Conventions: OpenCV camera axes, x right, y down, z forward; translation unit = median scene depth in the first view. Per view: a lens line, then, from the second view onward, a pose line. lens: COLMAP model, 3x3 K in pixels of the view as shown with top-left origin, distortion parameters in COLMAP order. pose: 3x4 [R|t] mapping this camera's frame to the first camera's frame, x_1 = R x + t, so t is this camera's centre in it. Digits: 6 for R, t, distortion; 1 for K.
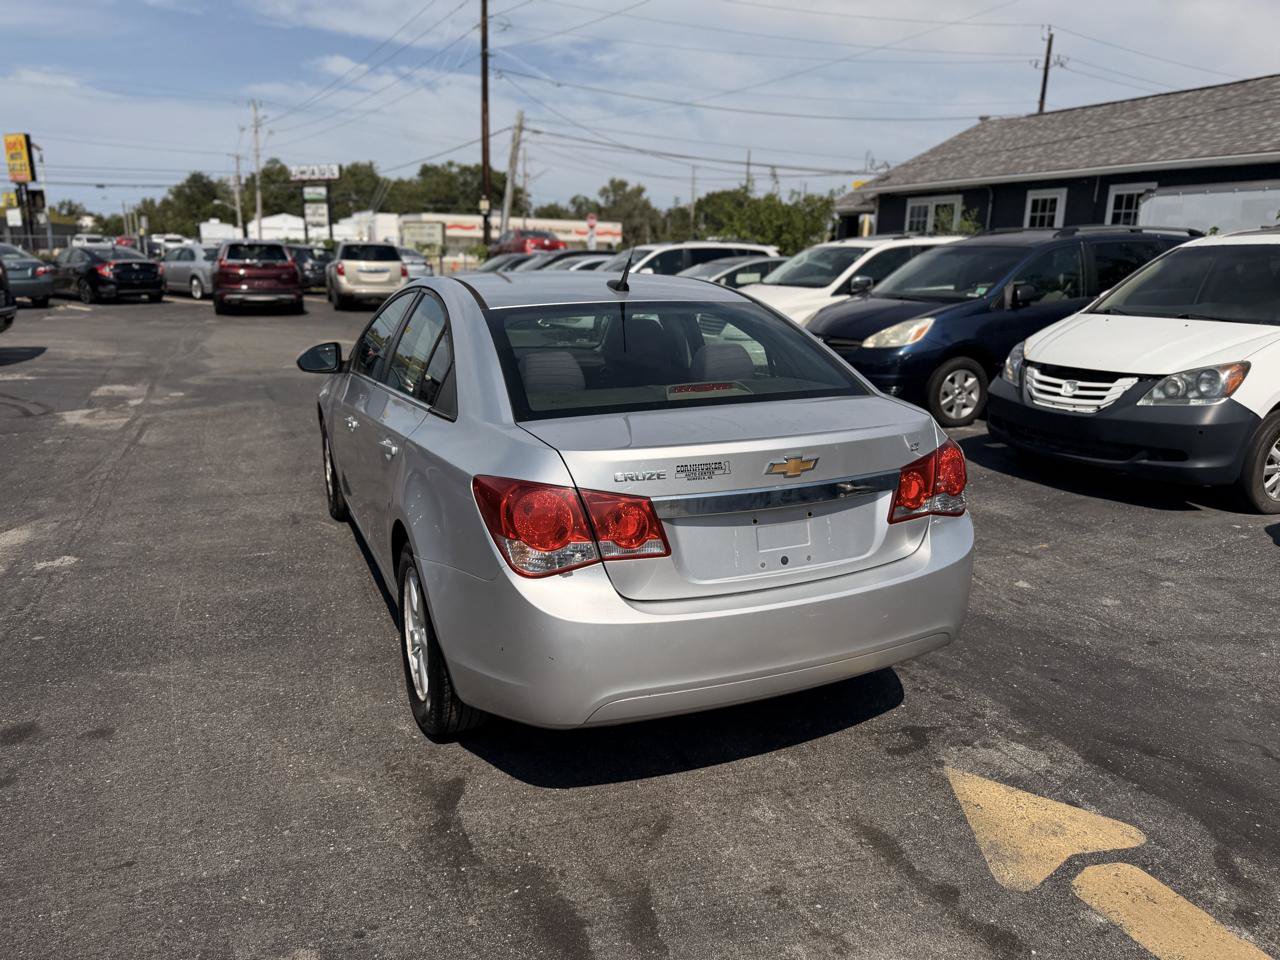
lens RADIAL K [[908.7, 0, 645.7], [0, 908.7, 486.7], [0, 0, 1]] dist [0.031046, -0.042499]
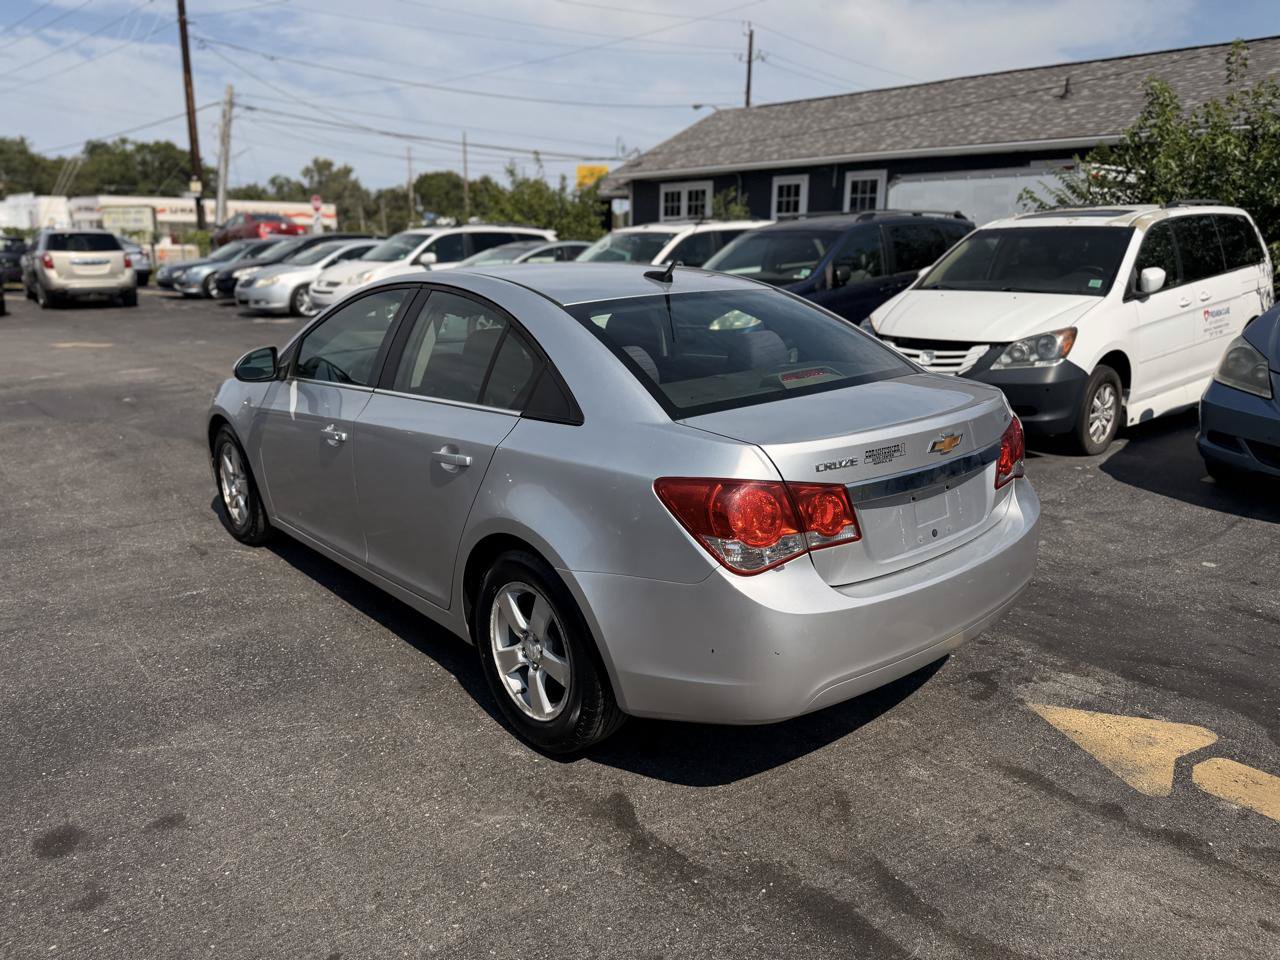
lens RADIAL K [[908.7, 0, 645.6], [0, 908.7, 472.8], [0, 0, 1]] dist [0.031046, -0.042499]
pose [[0.955200, -0.085516, 0.283338, -0.104643], [0.084494, 0.996298, 0.015852, -0.007682], [-0.283644, 0.008798, 0.958889, 0.016165]]
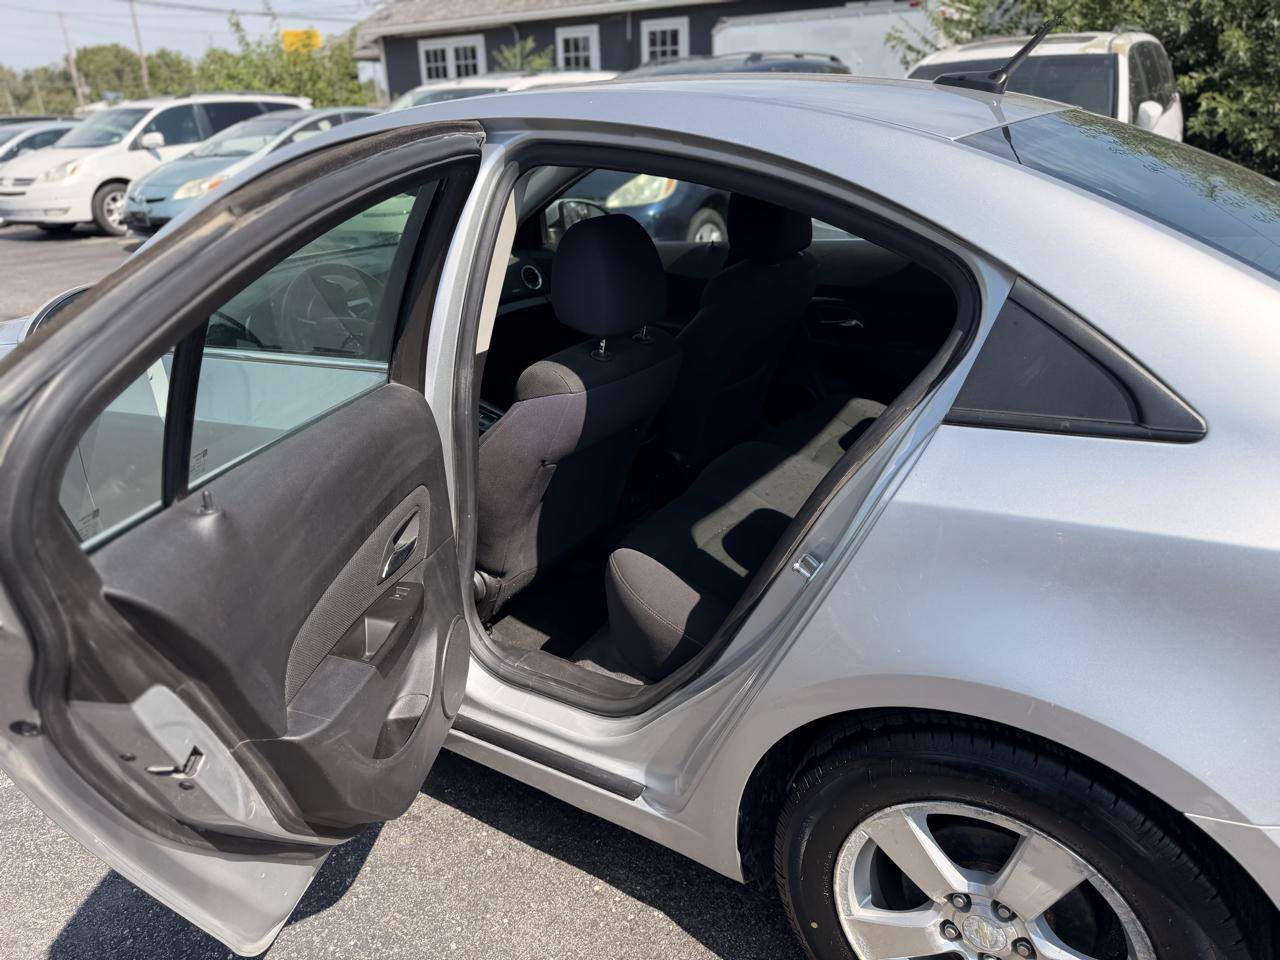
lens RADIAL K [[908.7, 0, 638.4], [0, 908.7, 488.4], [0, 0, 1]] dist [0.031046, -0.042499]
pose [[0.837312, -0.246311, 0.488097, -0.147165], [0.176560, 0.966753, 0.184975, -0.041241], [-0.517430, -0.068703, 0.852963, 0.198980]]
